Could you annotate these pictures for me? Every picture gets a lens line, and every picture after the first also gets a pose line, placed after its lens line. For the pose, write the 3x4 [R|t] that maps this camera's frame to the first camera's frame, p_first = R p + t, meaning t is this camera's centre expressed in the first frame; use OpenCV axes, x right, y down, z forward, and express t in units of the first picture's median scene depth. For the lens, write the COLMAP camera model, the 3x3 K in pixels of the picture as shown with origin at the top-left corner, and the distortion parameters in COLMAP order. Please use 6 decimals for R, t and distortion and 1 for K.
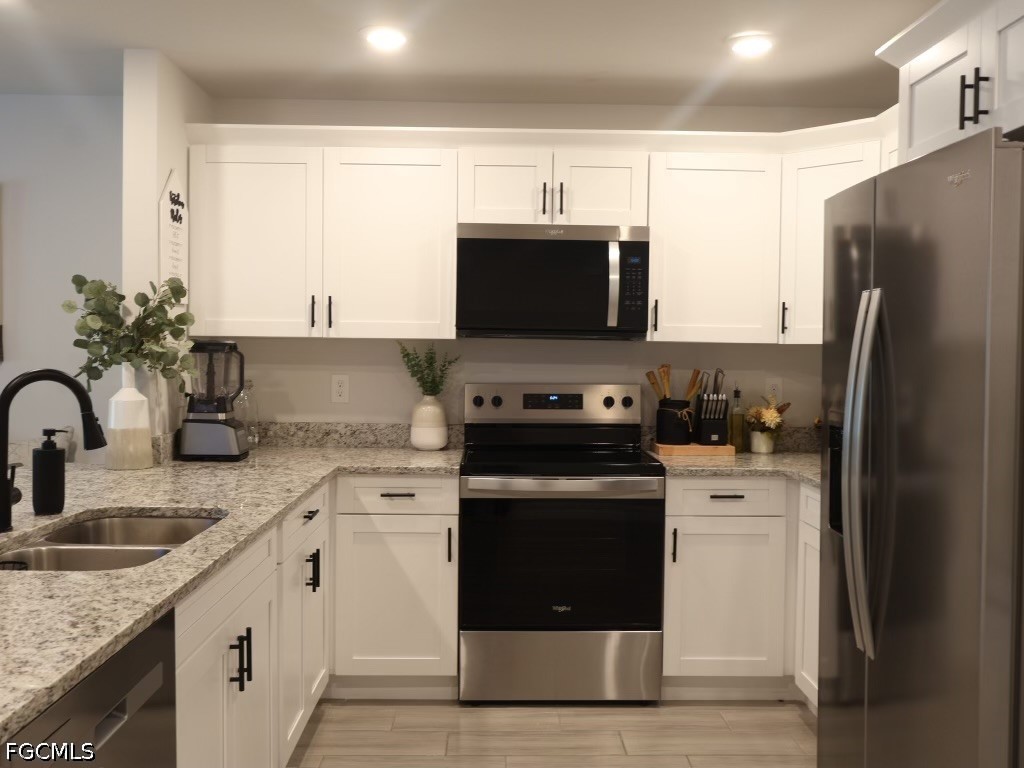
lens RADIAL K [[982.6, 0, 512.0], [0, 982.6, 384.0], [0, 0, 1]] dist [0.004077, 0.006136]
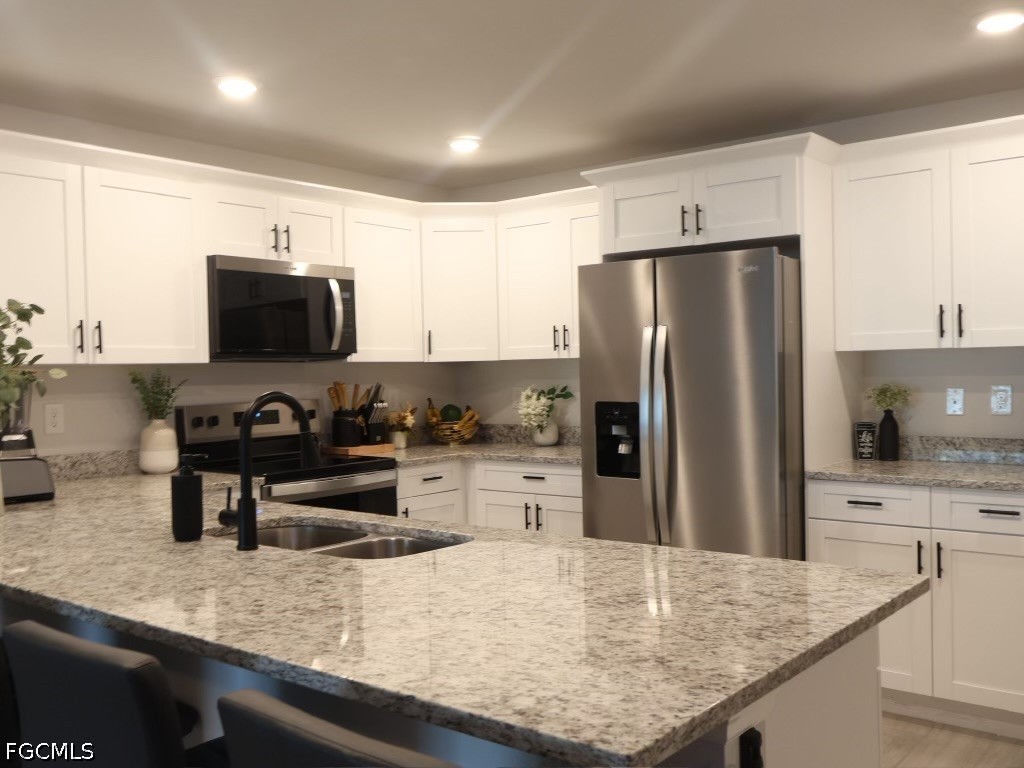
lens RADIAL K [[977.5, 0, 531.6], [0, 977.5, 380.9], [0, 0, 1]] dist [-0.005108, -0.003449]
pose [[0.634195, -0.032759, 0.772479, -0.655860], [0.054217, 0.998527, -0.002166, -0.005209], [-0.771270, 0.043255, 0.635037, 0.062265]]
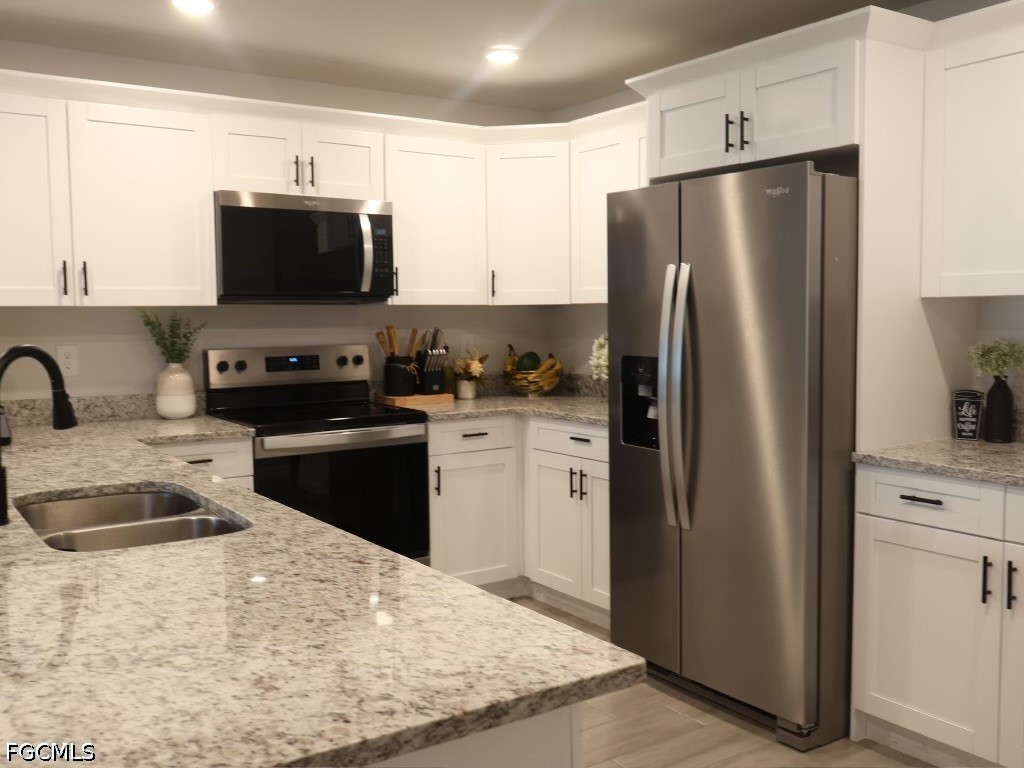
lens RADIAL K [[977.5, 0, 531.6], [0, 977.5, 380.9], [0, 0, 1]] dist [-0.005108, -0.003449]
pose [[0.829580, -0.058641, 0.555301, -0.352852], [0.038690, 0.998117, 0.047604, -0.003696], [-0.557046, -0.018007, 0.830286, -0.014872]]
